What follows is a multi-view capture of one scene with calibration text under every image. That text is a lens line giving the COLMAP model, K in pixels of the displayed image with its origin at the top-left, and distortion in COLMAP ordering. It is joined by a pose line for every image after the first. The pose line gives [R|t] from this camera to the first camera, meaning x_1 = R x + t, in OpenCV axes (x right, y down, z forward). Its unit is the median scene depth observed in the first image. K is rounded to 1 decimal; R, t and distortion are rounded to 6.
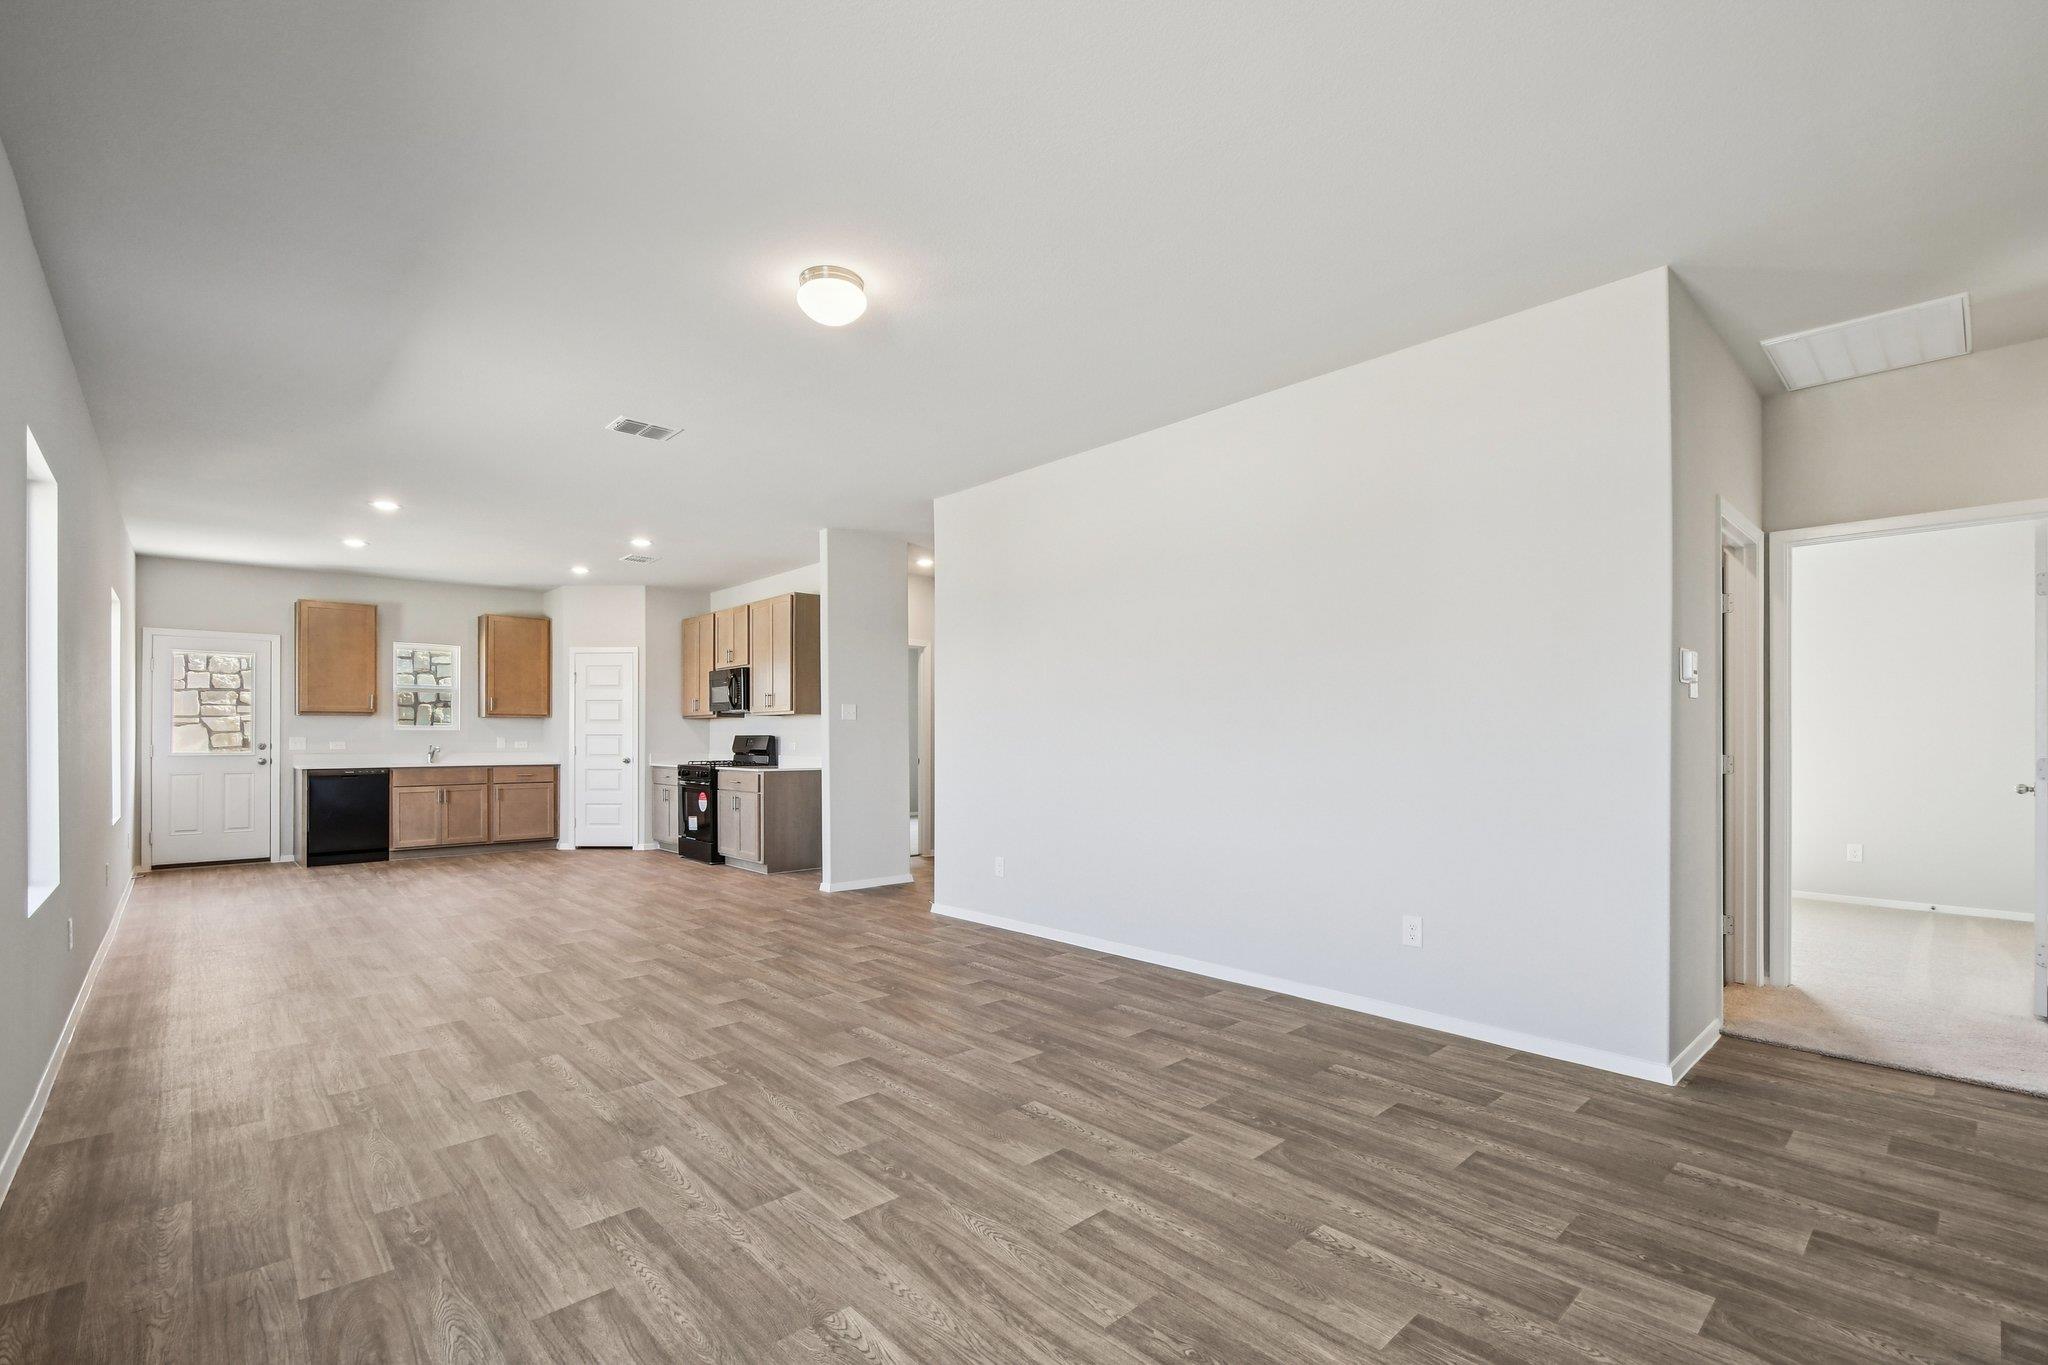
lens RADIAL K [[935.9, 0, 1058.5], [0, 935.9, 739.0], [0, 0, 1]] dist [-0.000847, -0.000043]
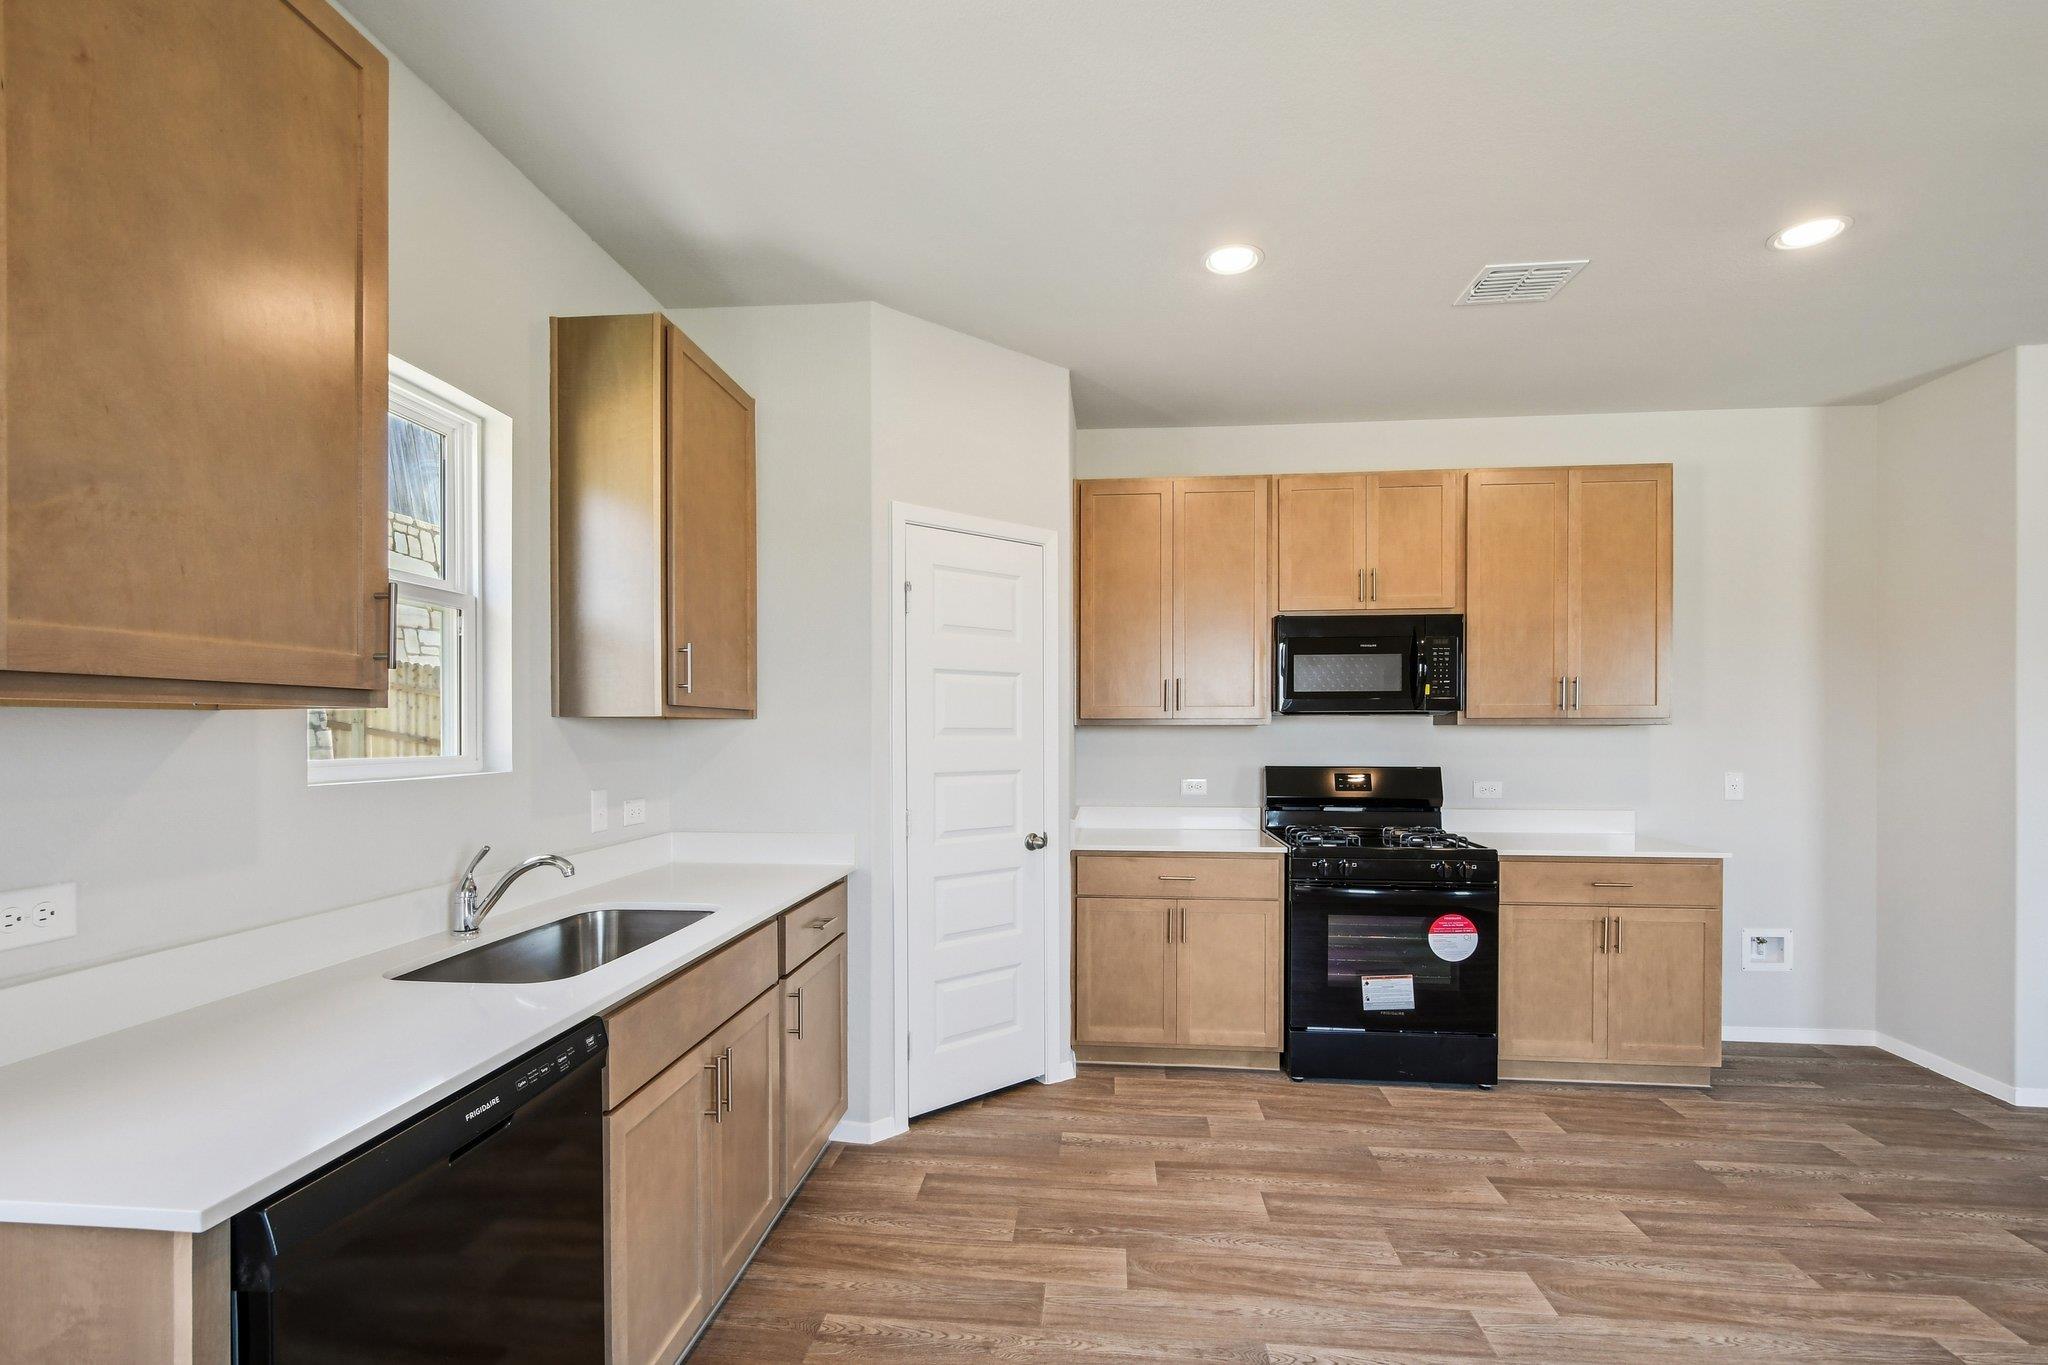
lens RADIAL K [[943.2, 0, 1024.0], [0, 943.2, 682.5], [0, 0, 1]] dist [-0.008409, 0.001049]
pose [[0.756742, 0.051674, 0.651669, -0.178369], [-0.003294, 0.997160, -0.075244, -0.002593], [-0.653706, 0.054793, 0.754762, 0.185311]]
